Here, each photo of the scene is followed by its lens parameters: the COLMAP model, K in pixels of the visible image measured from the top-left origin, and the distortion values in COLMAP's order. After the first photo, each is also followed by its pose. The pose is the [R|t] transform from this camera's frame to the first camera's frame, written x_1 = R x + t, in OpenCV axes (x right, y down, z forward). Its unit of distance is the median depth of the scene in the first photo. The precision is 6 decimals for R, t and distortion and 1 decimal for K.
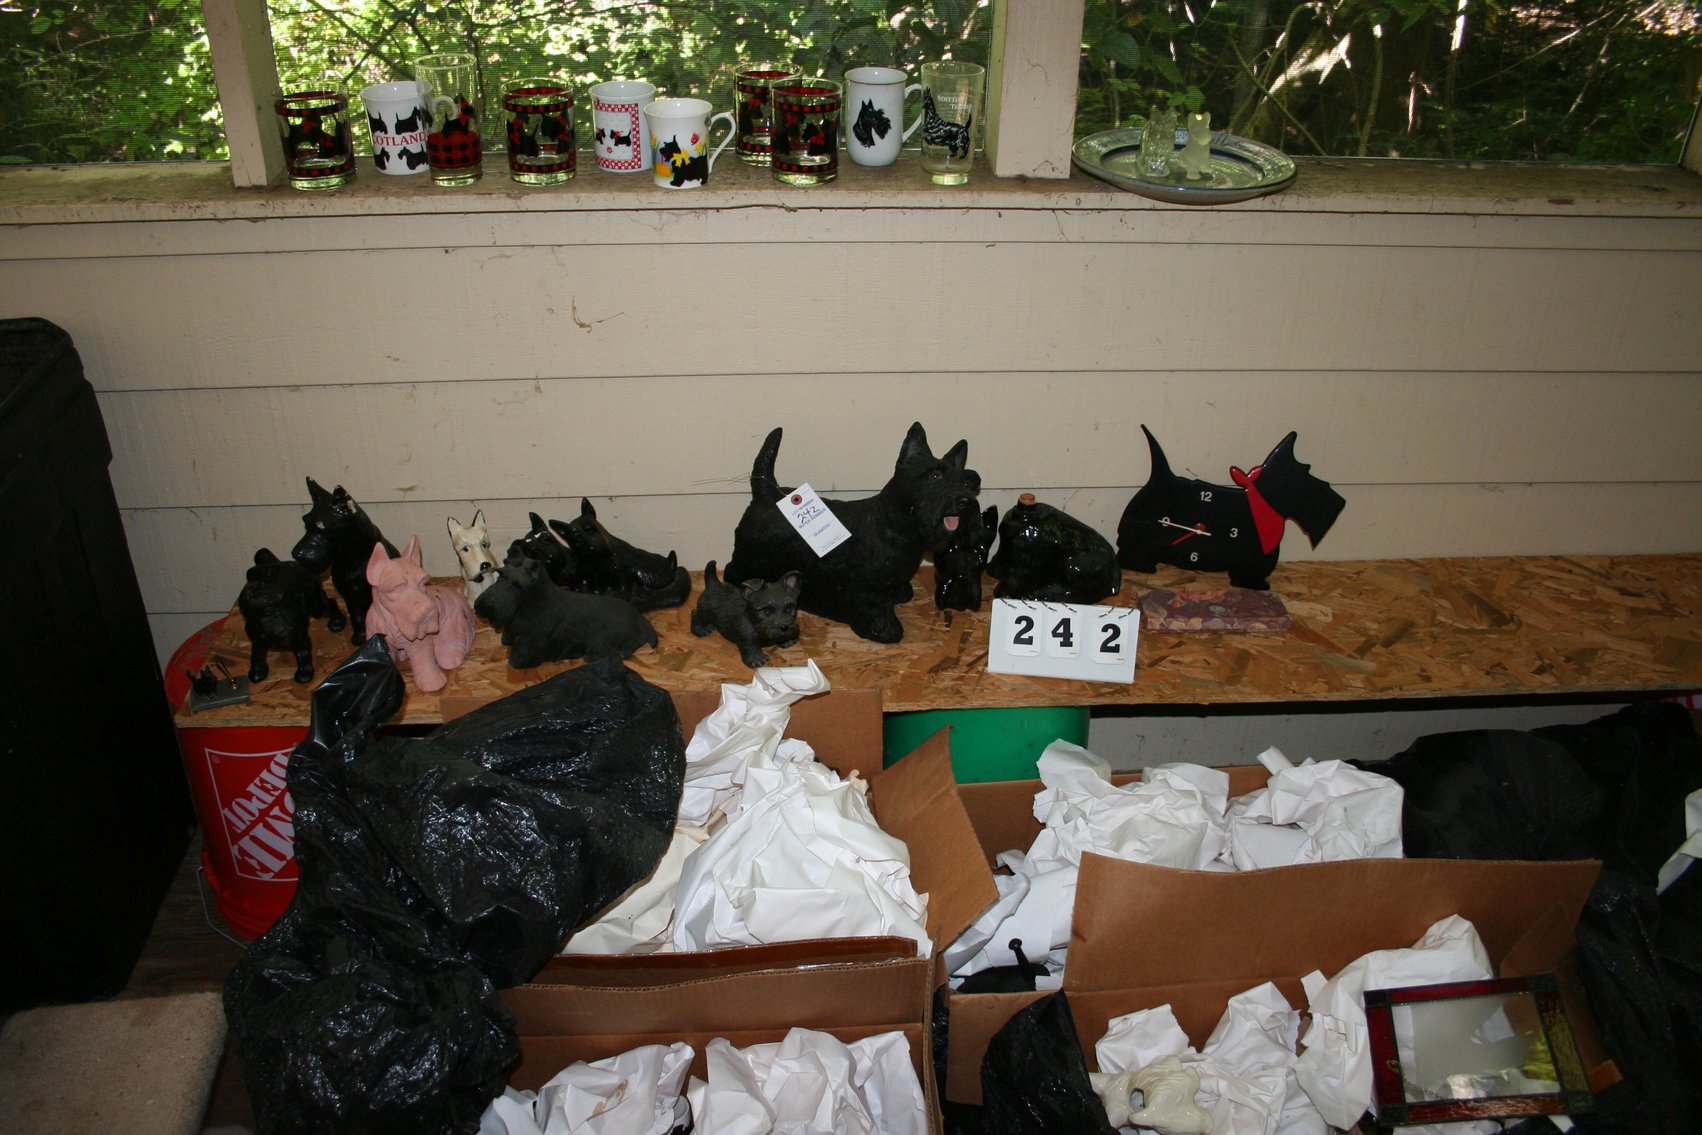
lens RADIAL K [[1415.8, 0, 843.7], [0, 1415.8, 567.8], [0, 0, 1]] dist [-0.155208, 0.137144]
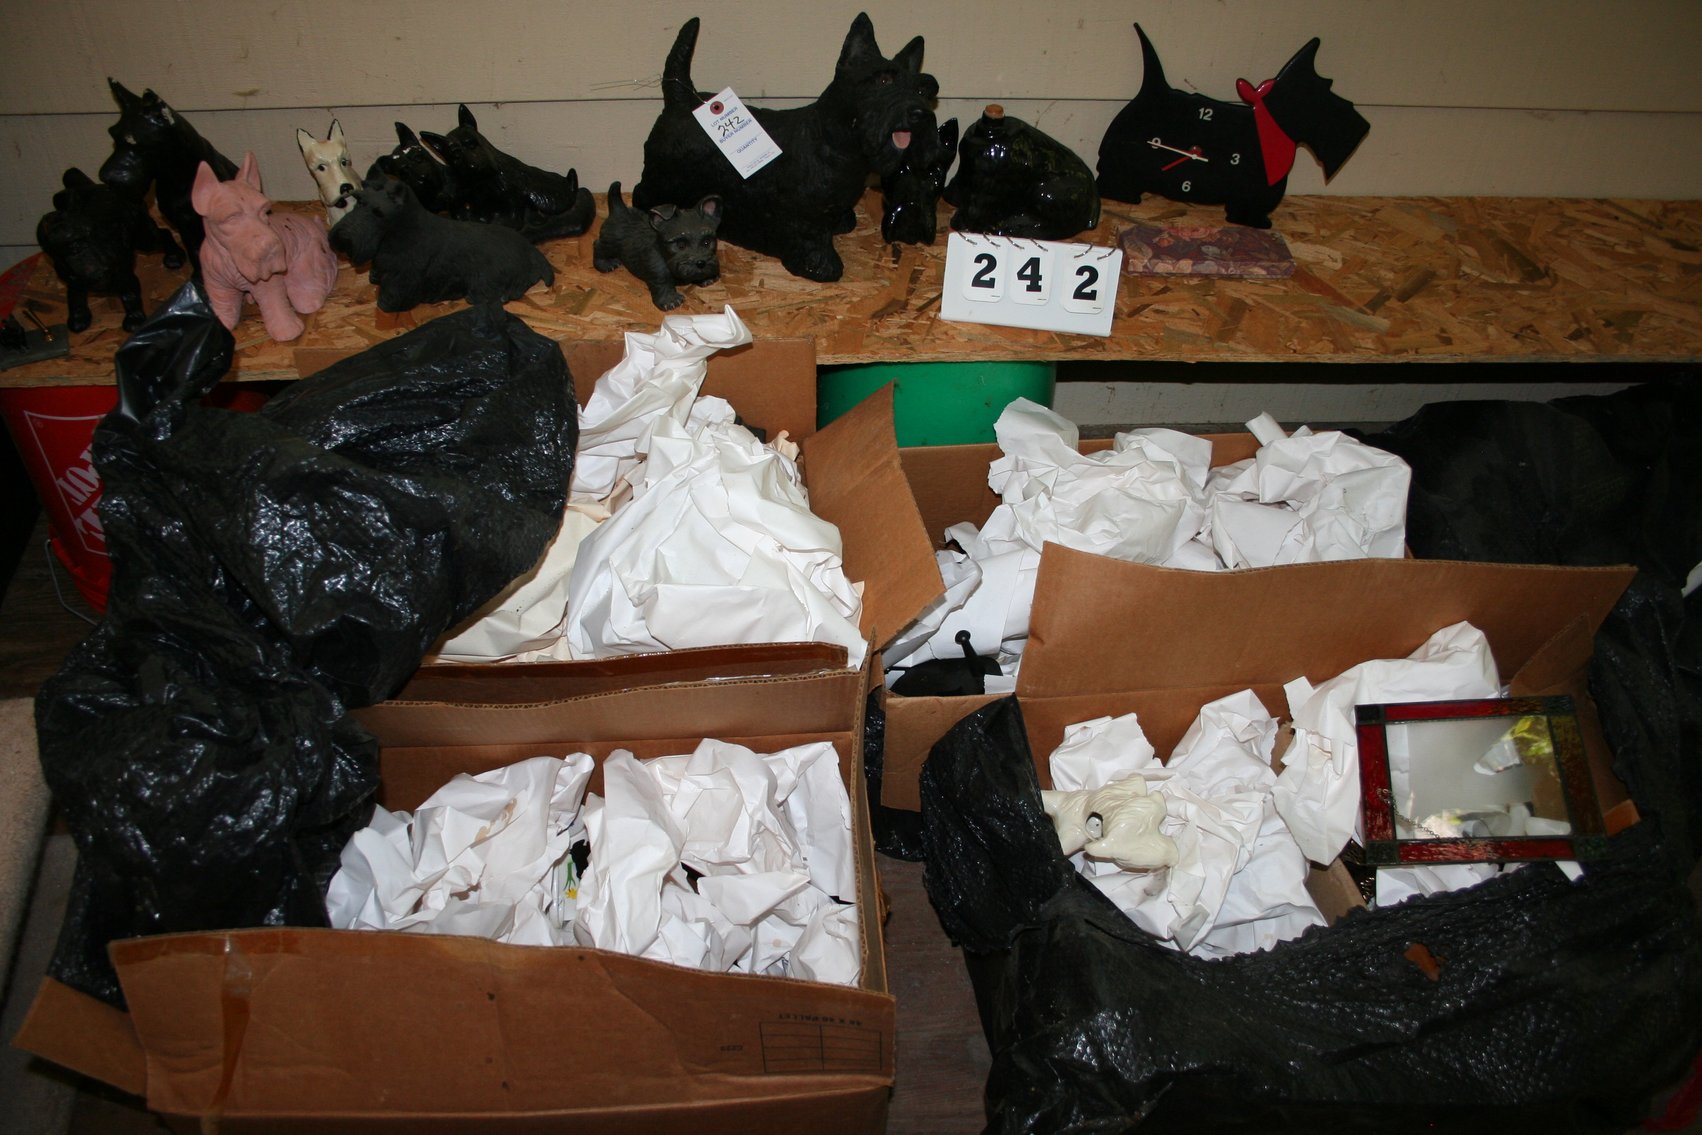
lens RADIAL K [[1415.8, 0, 843.7], [0, 1415.8, 567.8], [0, 0, 1]] dist [-0.155208, 0.137144]
pose [[0.999448, 0.006604, 0.032564, 0.017287], [-0.015134, 0.962969, 0.269188, -0.009832], [-0.029580, -0.269533, 0.962537, 0.146953]]
